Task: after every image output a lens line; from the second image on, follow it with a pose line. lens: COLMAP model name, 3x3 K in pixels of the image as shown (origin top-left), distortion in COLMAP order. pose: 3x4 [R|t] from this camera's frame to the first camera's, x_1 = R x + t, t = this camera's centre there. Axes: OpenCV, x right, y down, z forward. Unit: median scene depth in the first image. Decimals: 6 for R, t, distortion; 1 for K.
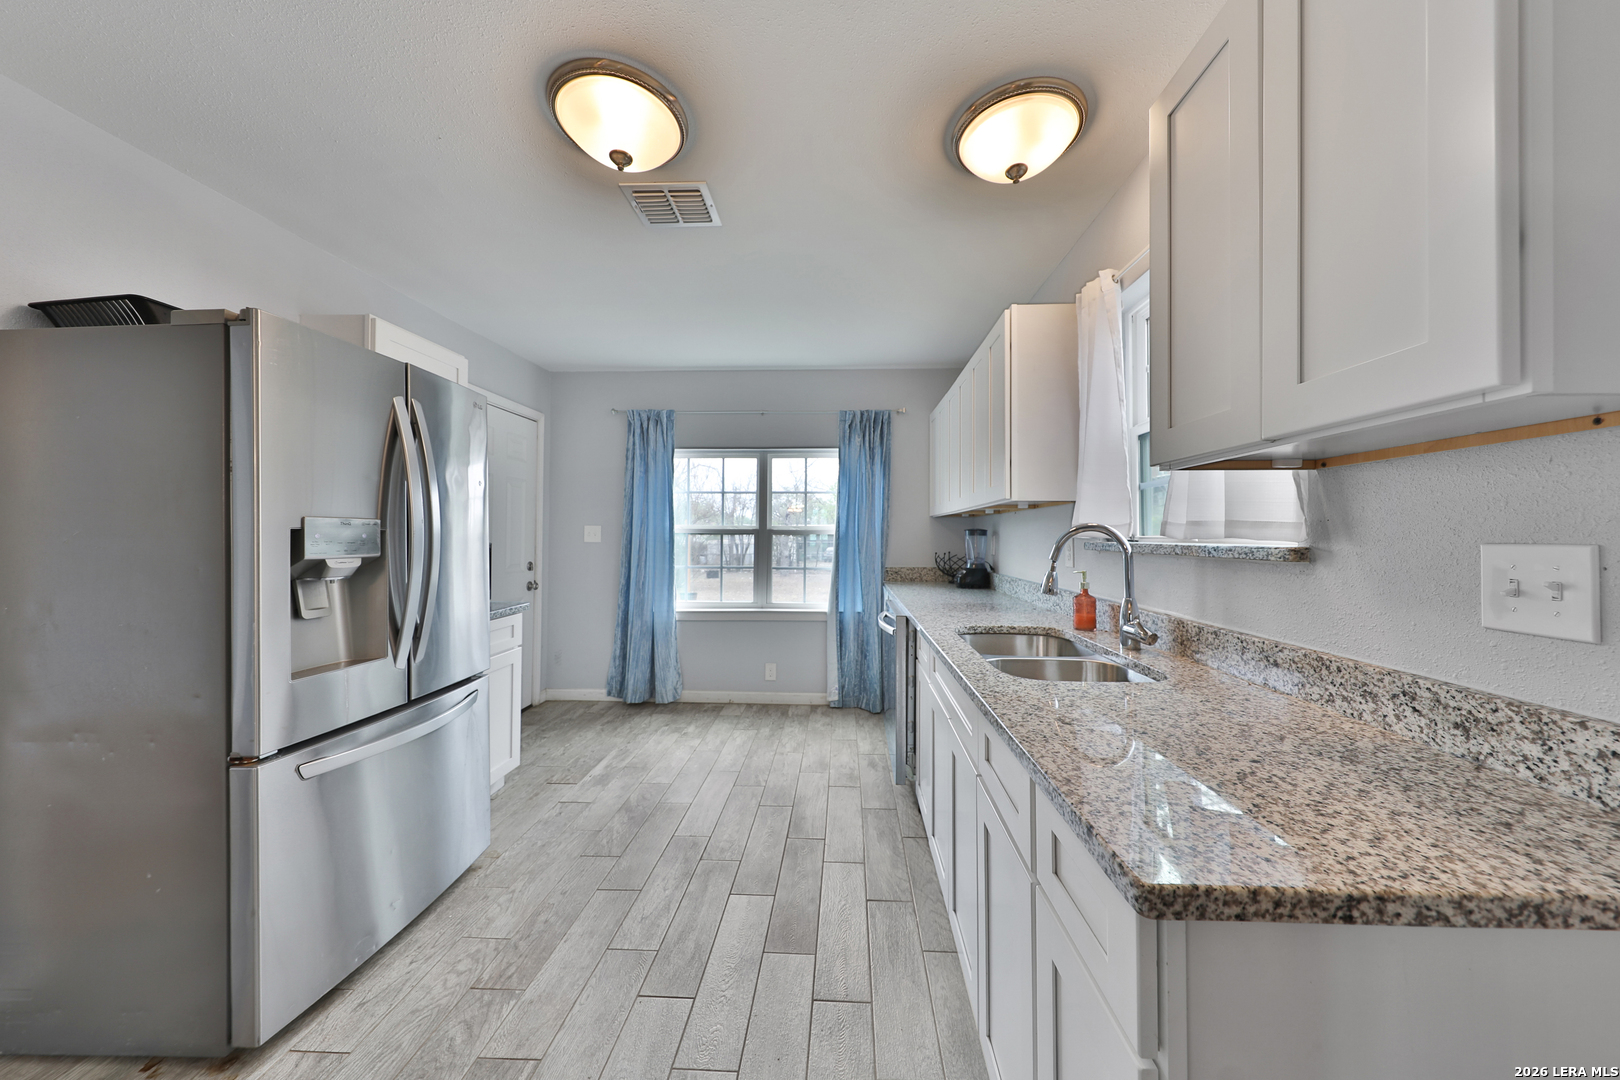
lens RADIAL K [[545.9, 0, 813.6], [0, 545.9, 534.3], [0, 0, 1]] dist [0.010209, -0.002835]
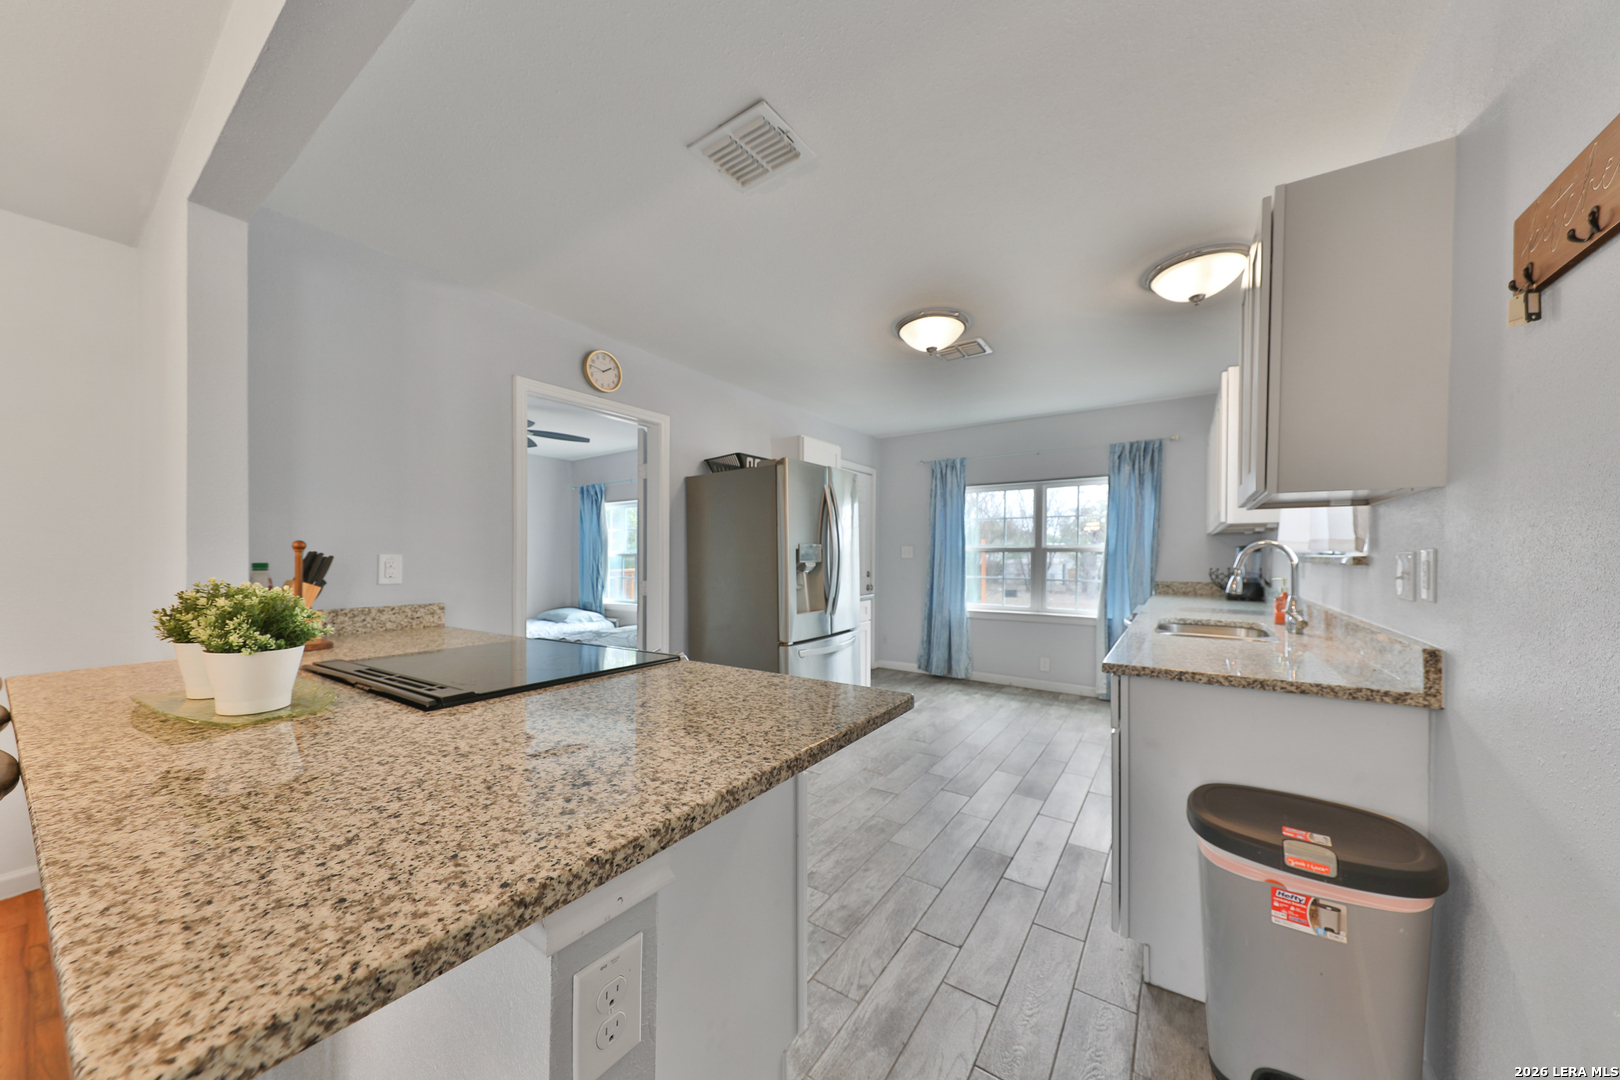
lens RADIAL K [[545.9, 0, 831.4], [0, 545.9, 558.9], [0, 0, 1]] dist [0.010209, -0.002835]
pose [[0.876384, 0.001247, -0.481612, 0.098126], [0.003643, 0.999951, 0.009219, 0.003174], [0.481600, -0.009834, 0.876336, -0.318755]]
